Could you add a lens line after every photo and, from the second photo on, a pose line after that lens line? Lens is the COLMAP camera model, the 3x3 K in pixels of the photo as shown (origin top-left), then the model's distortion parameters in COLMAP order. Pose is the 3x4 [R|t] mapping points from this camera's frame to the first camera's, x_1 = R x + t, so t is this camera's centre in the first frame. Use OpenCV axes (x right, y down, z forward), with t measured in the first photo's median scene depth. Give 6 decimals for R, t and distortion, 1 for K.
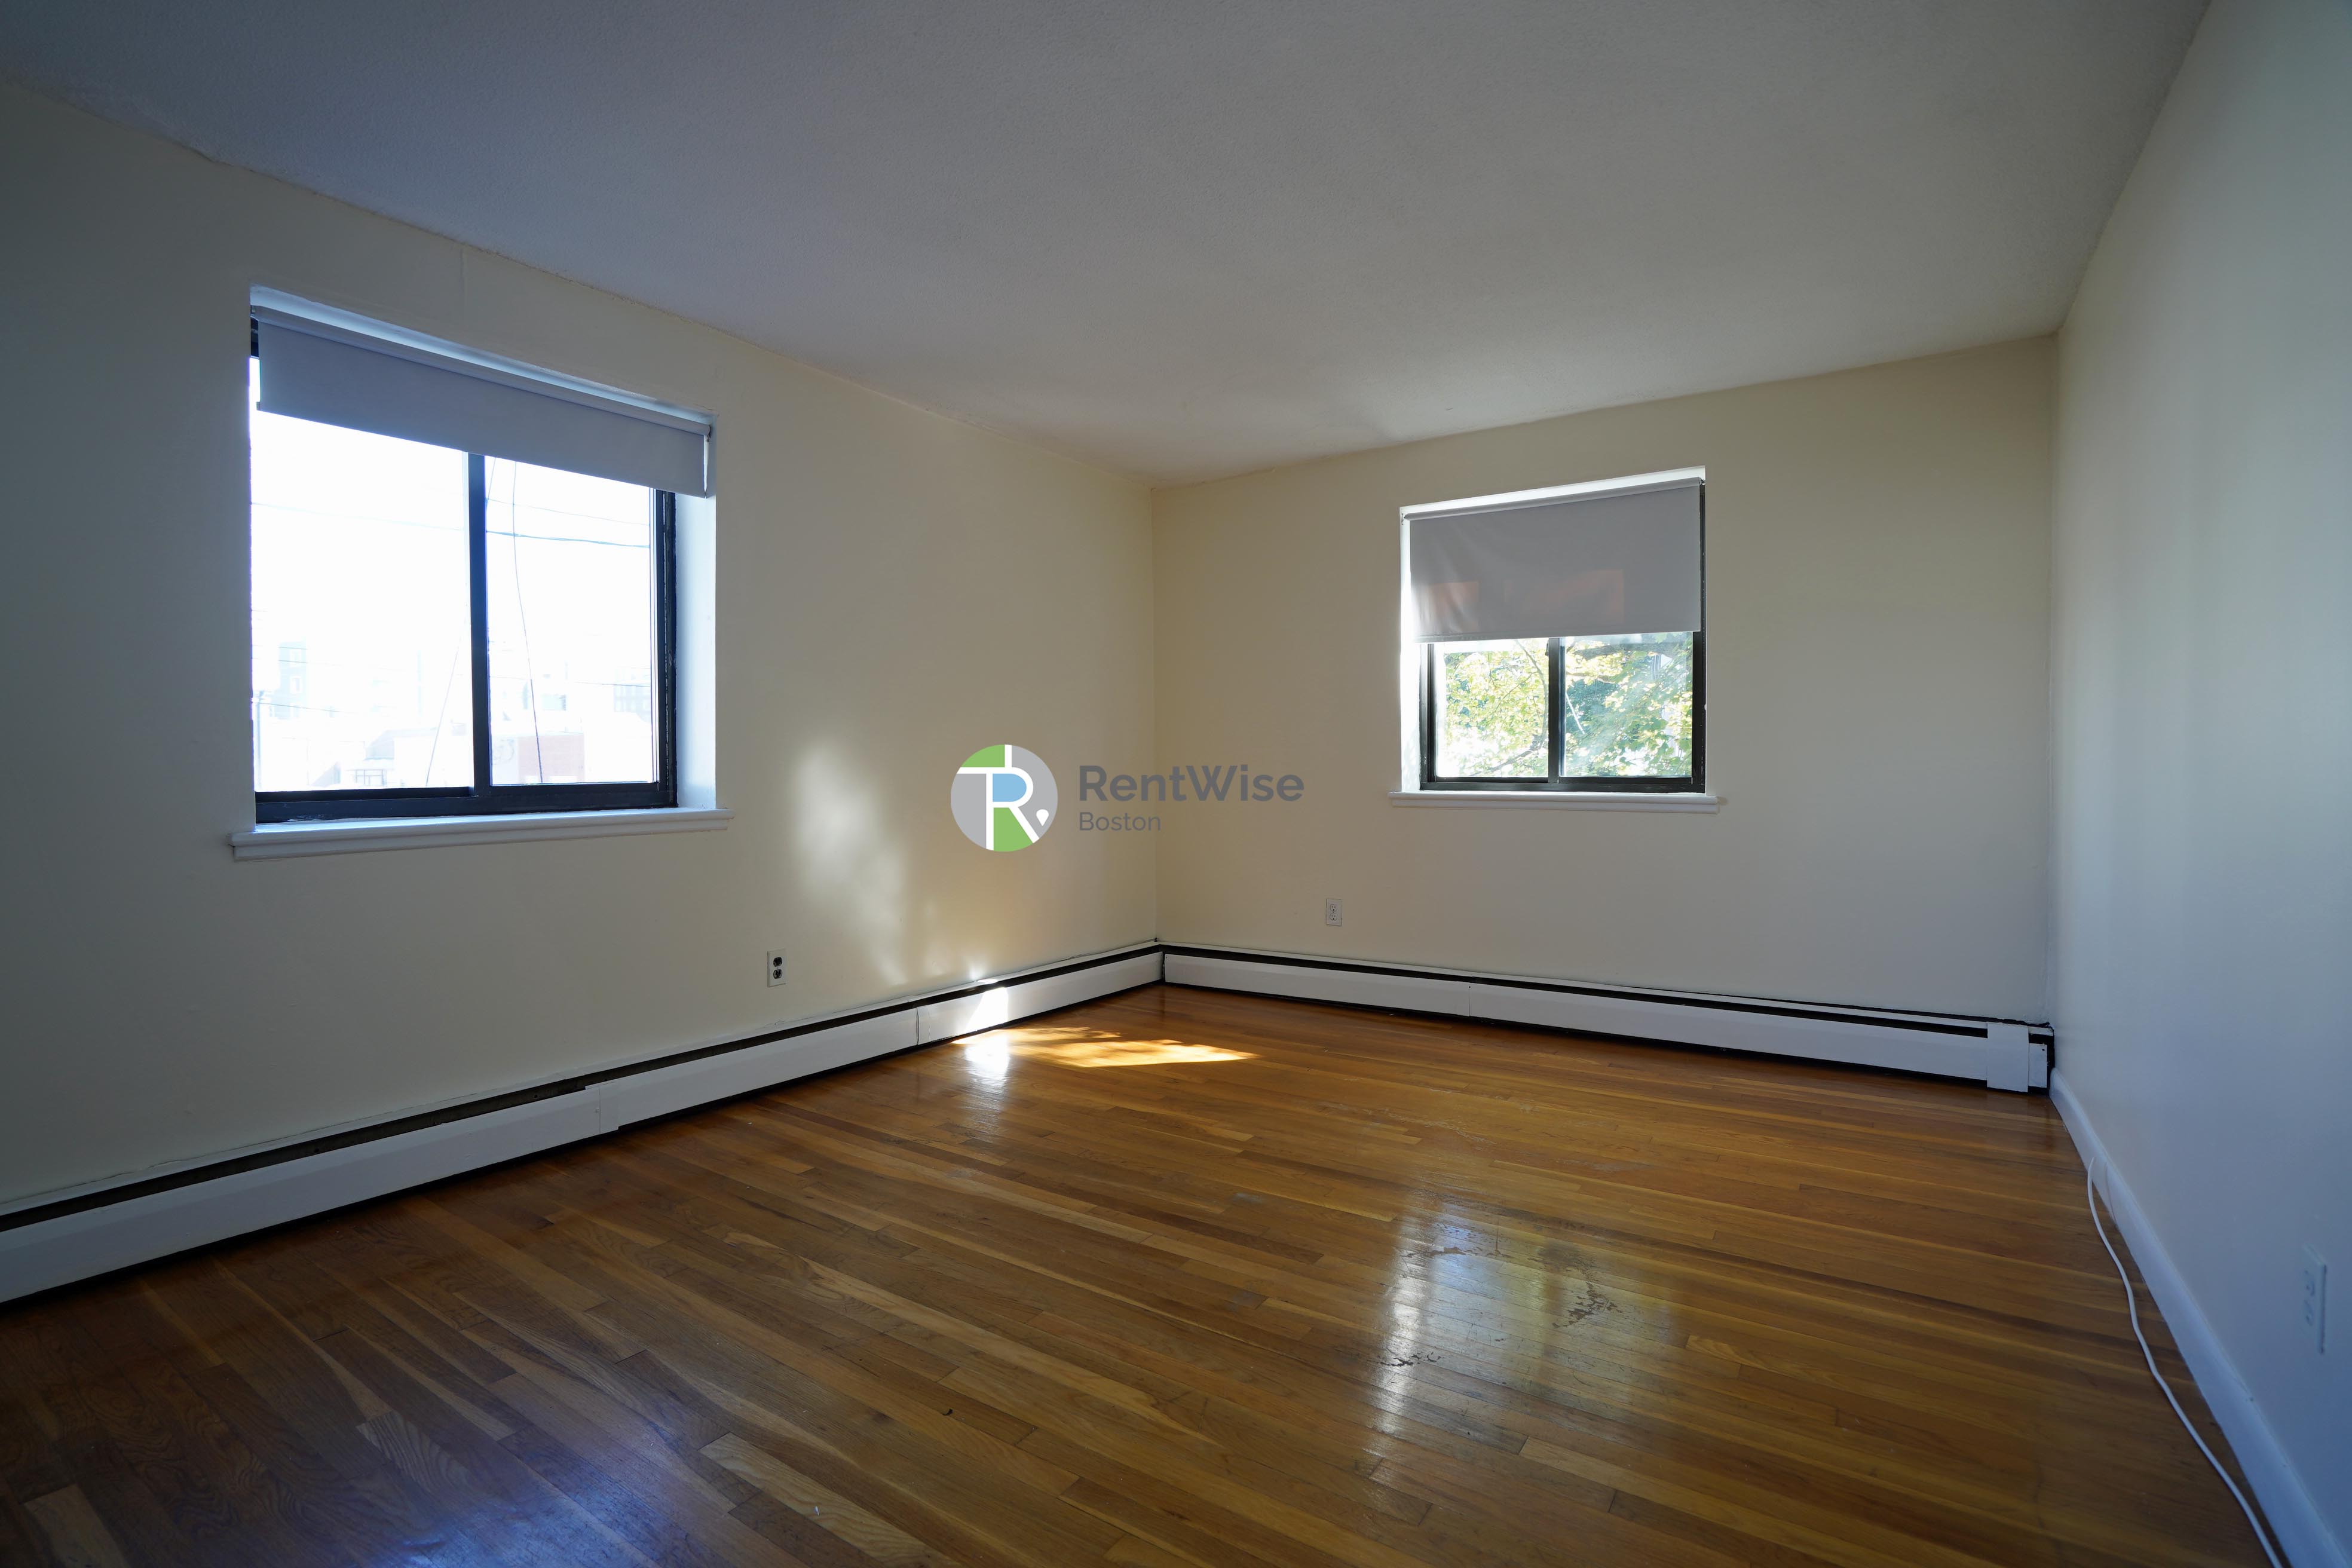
lens RADIAL K [[1094.6, 0, 1158.9], [0, 1094.6, 784.7], [0, 0, 1]] dist [-0.059102, 0.024240]
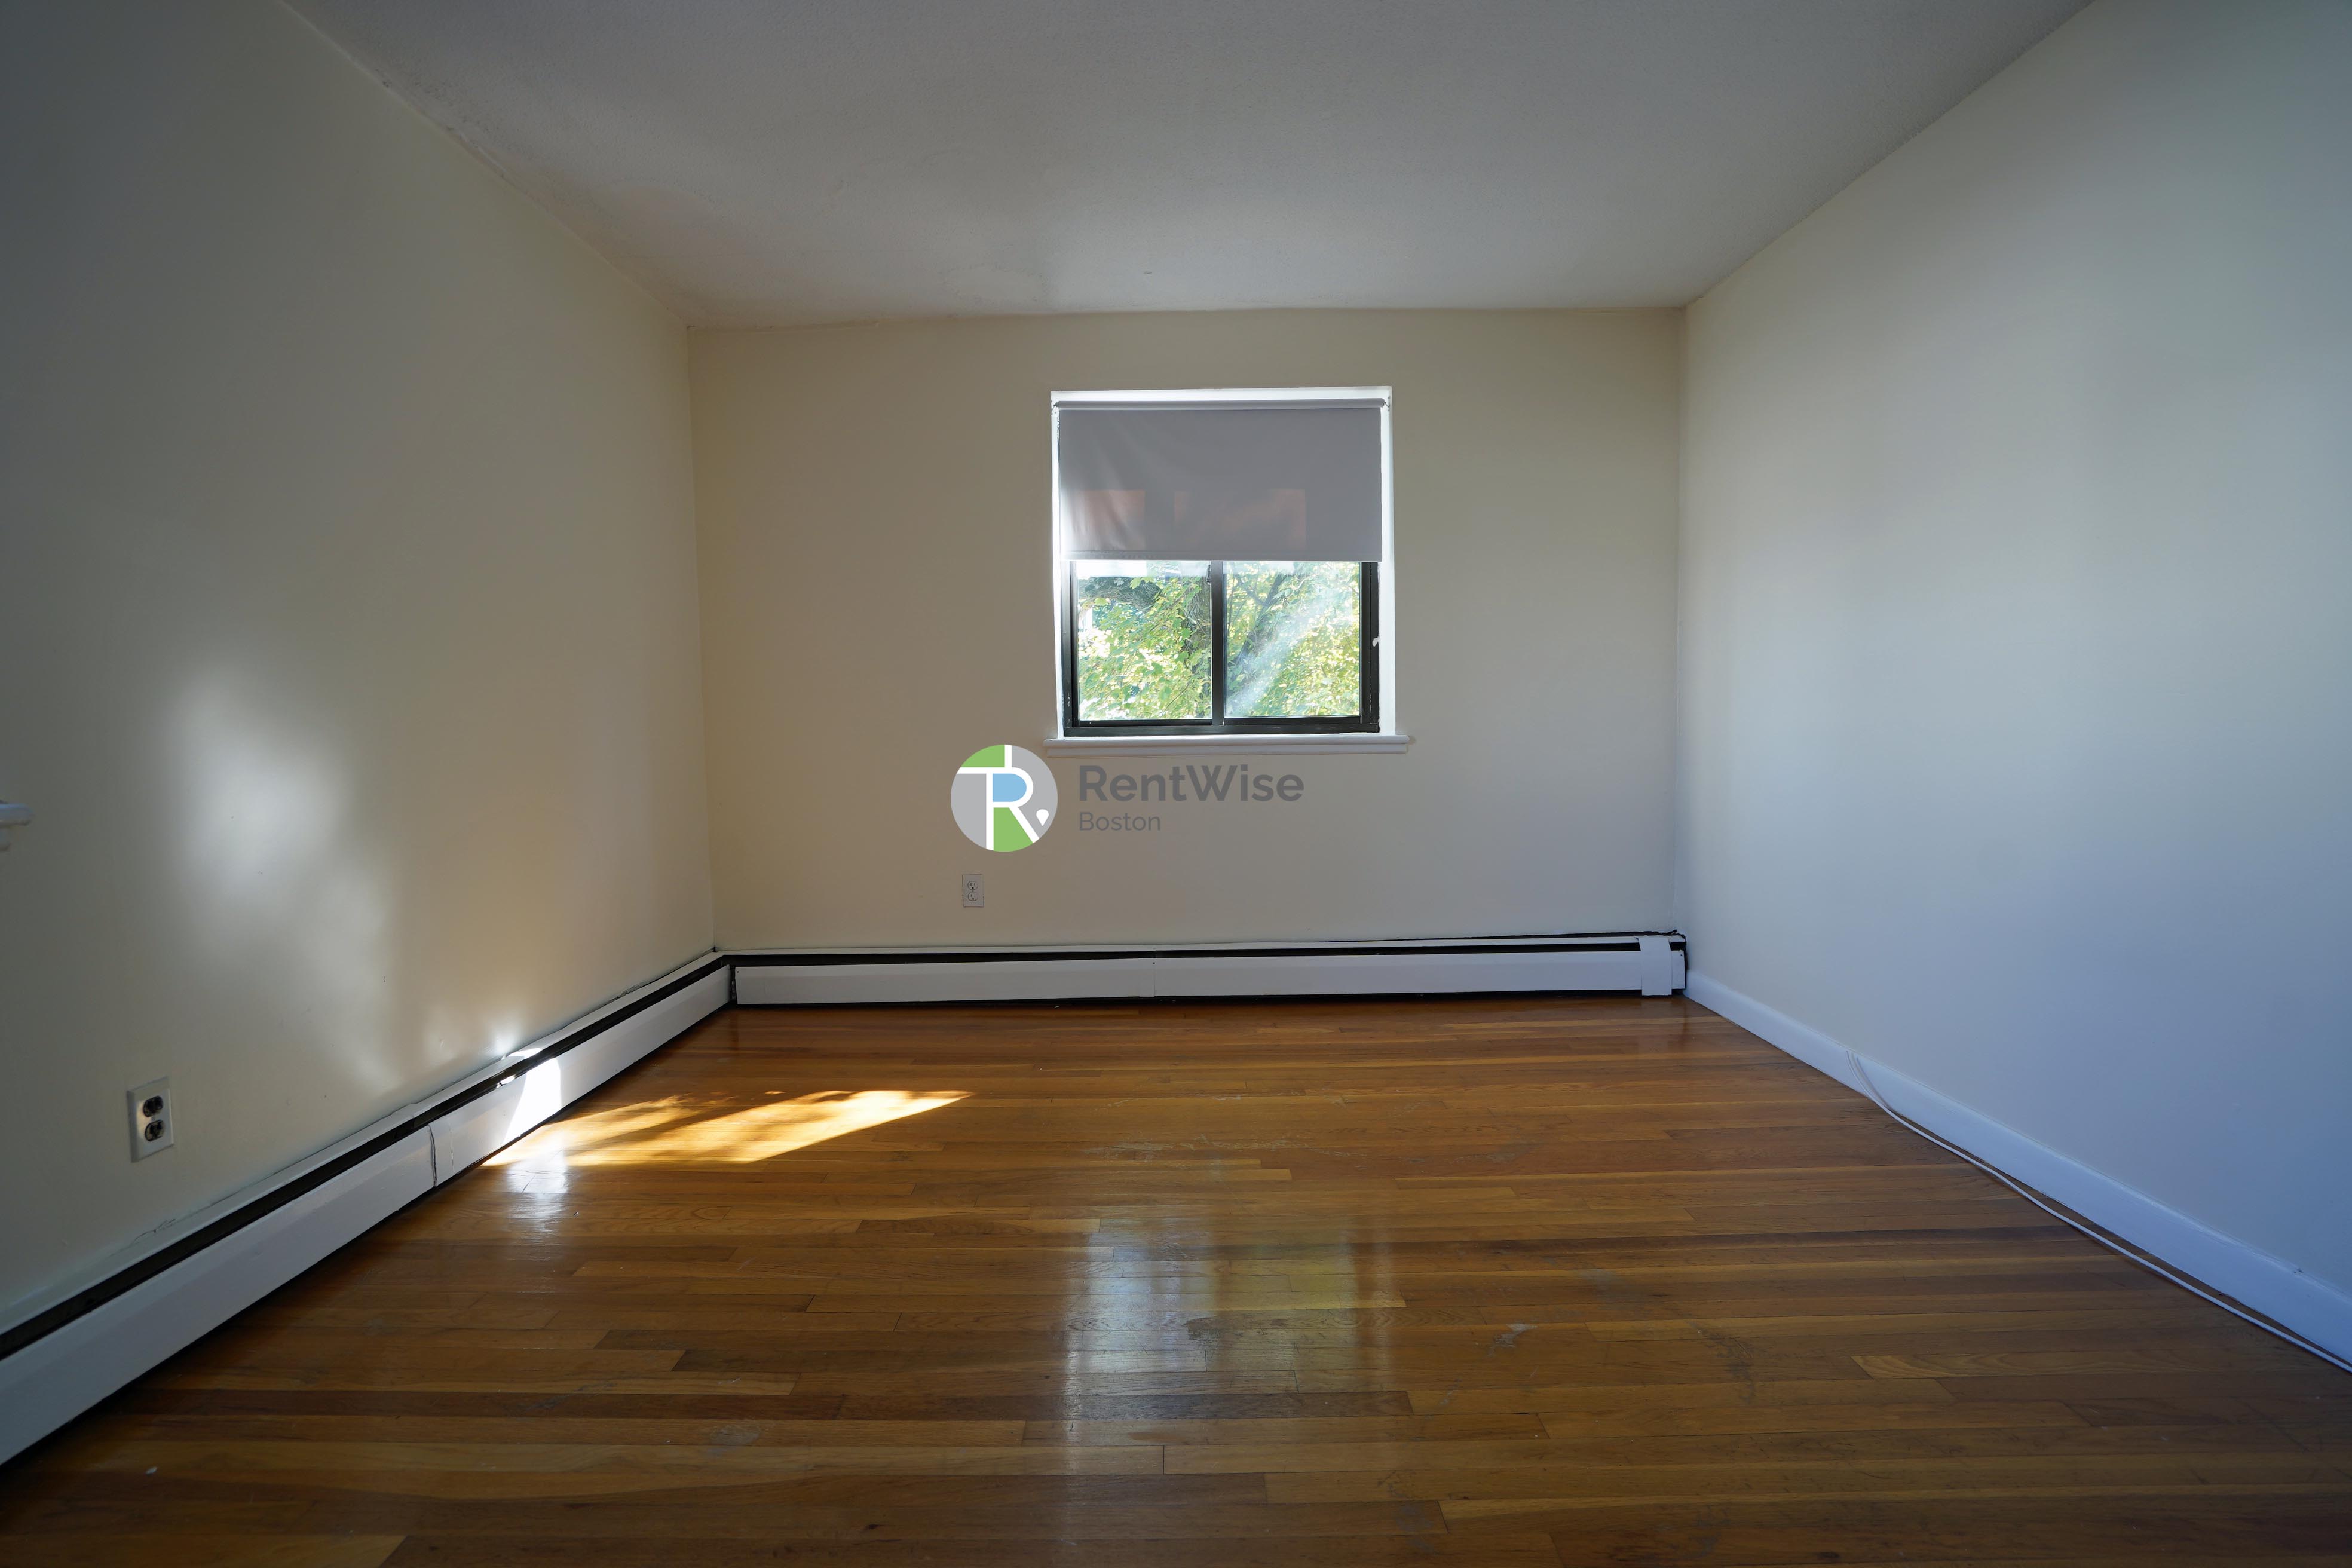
lens RADIAL K [[1094.6, 0, 1158.9], [0, 1094.6, 784.7], [0, 0, 1]] dist [-0.059102, 0.024240]
pose [[0.829540, -0.045592, 0.556583, -0.224343], [0.022081, 0.998560, 0.048885, 0.002630], [-0.558010, -0.028262, 0.829353, 0.335065]]
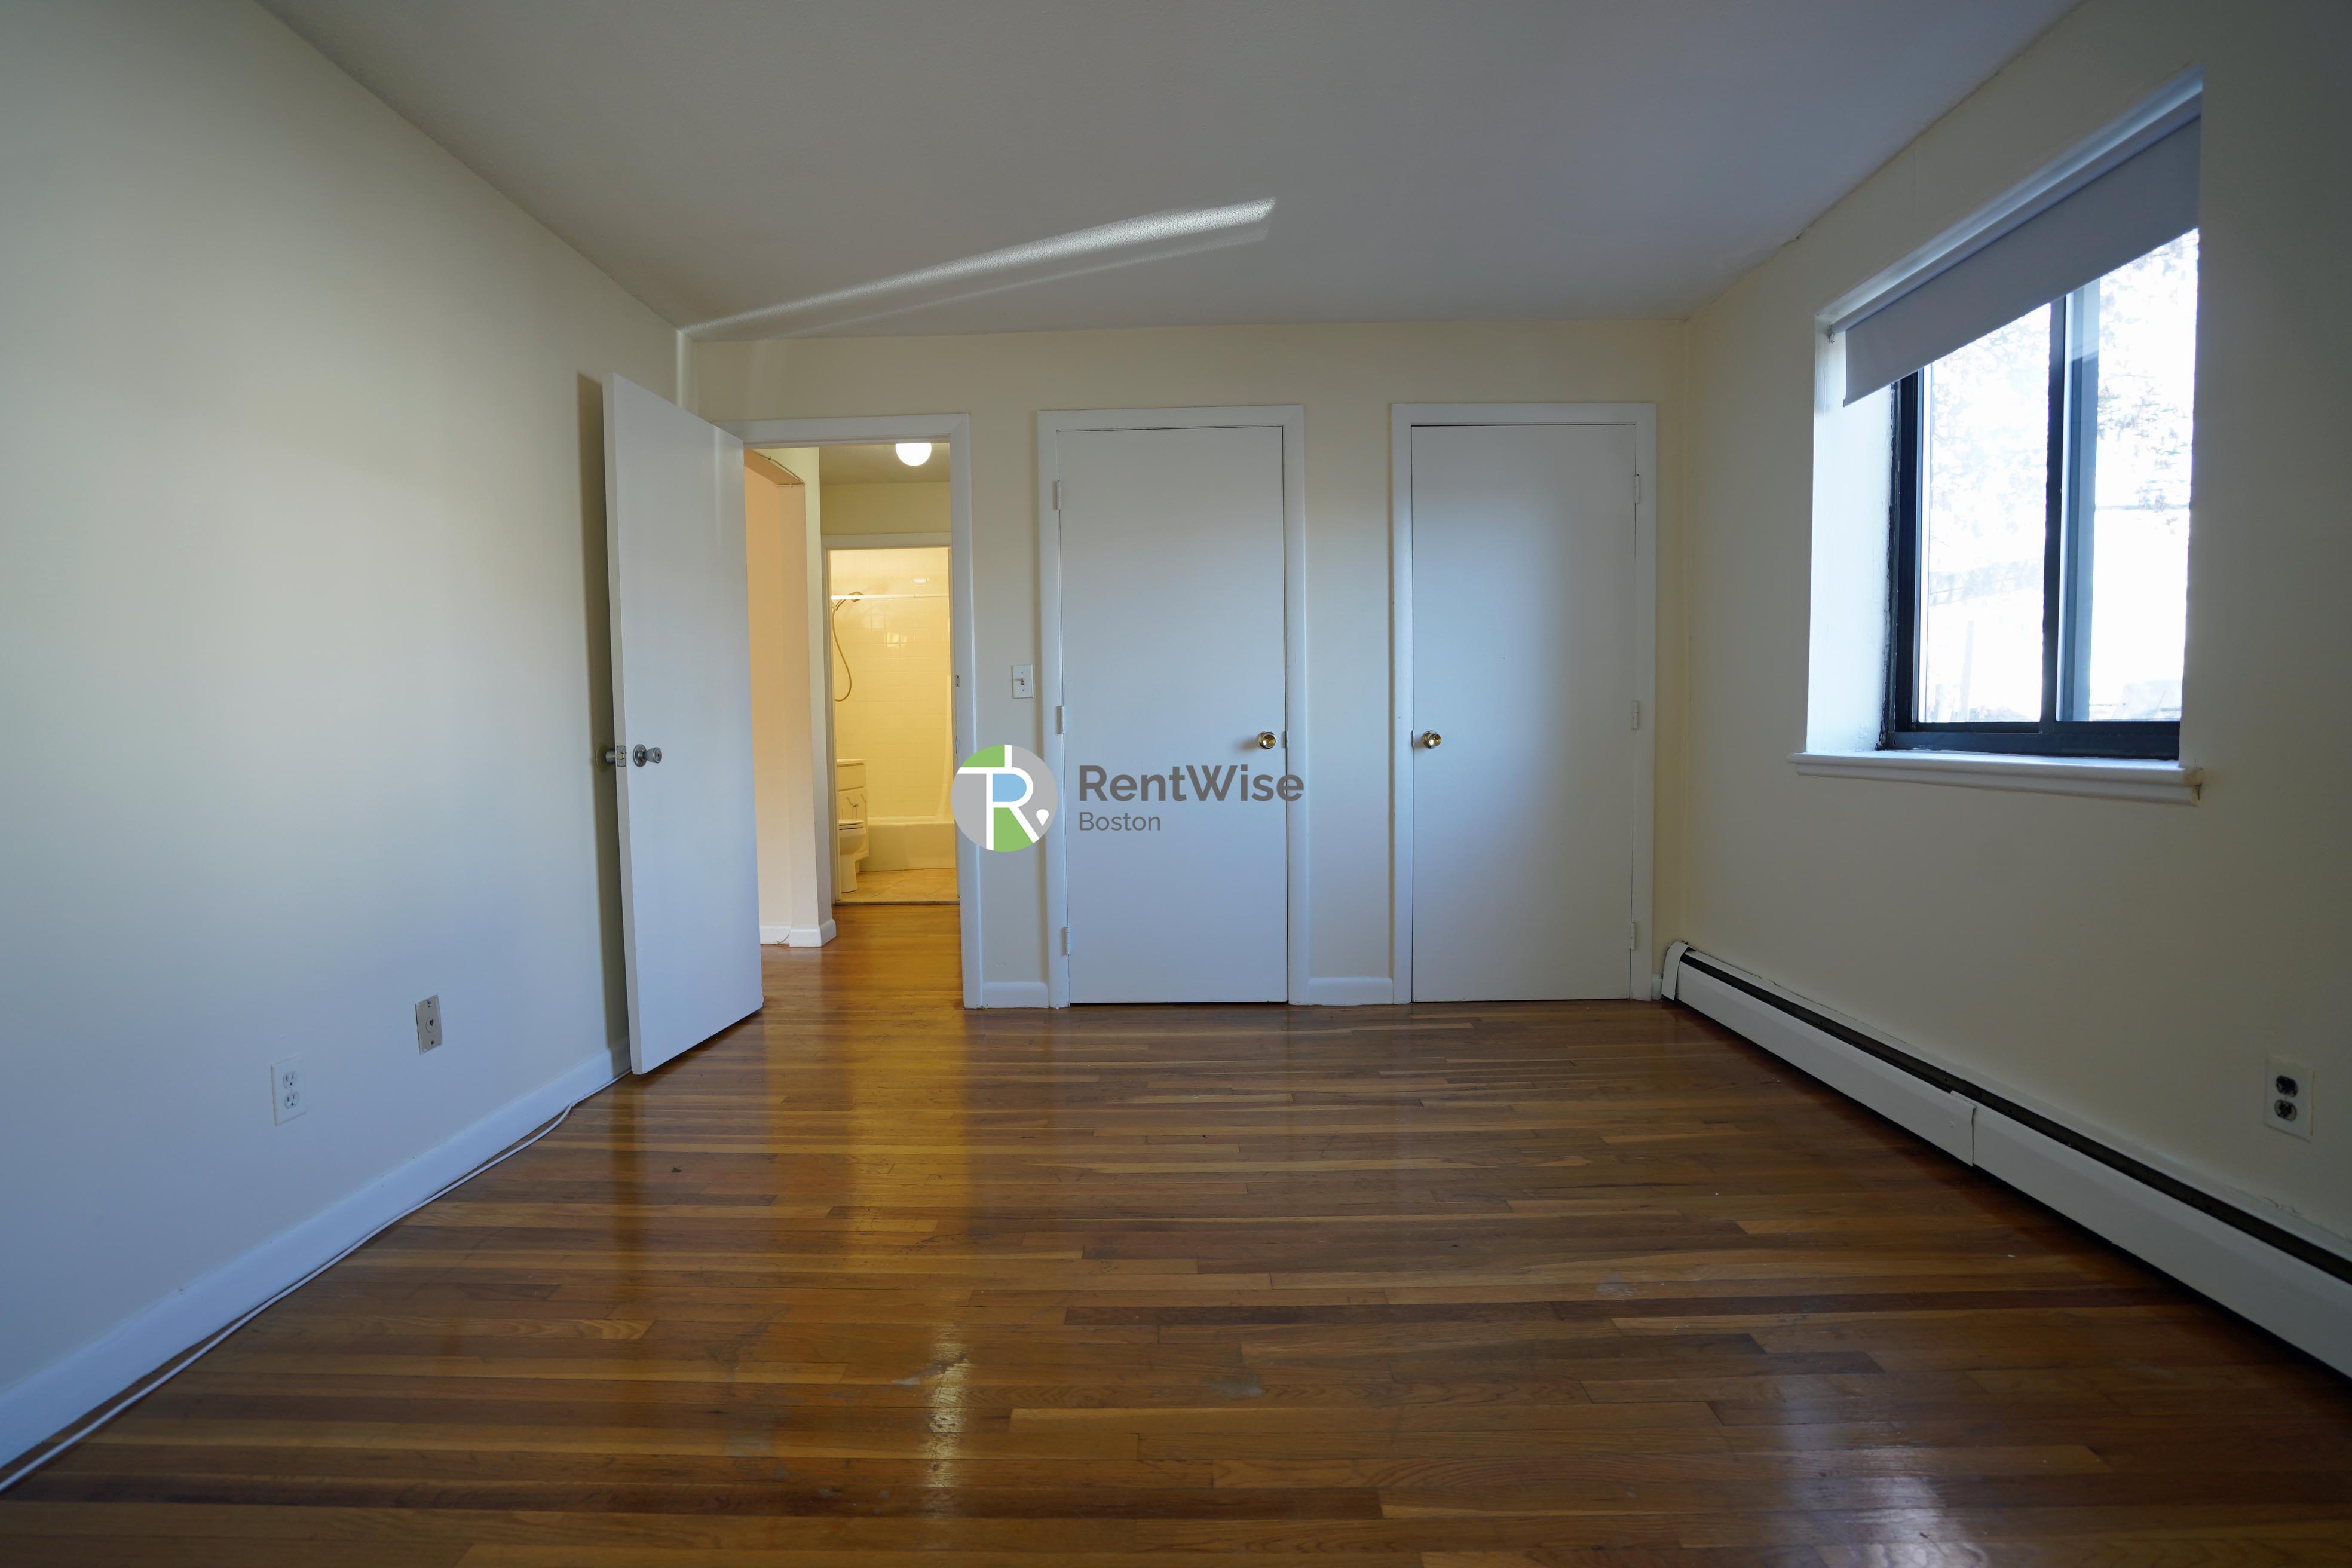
lens RADIAL K [[1094.6, 0, 1158.9], [0, 1094.6, 784.7], [0, 0, 1]] dist [-0.059102, 0.024240]
pose [[-0.837883, 0.046833, -0.543837, 0.325652], [0.006526, 0.997101, 0.075812, -0.013807], [0.545811, 0.059972, -0.835759, 1.076318]]
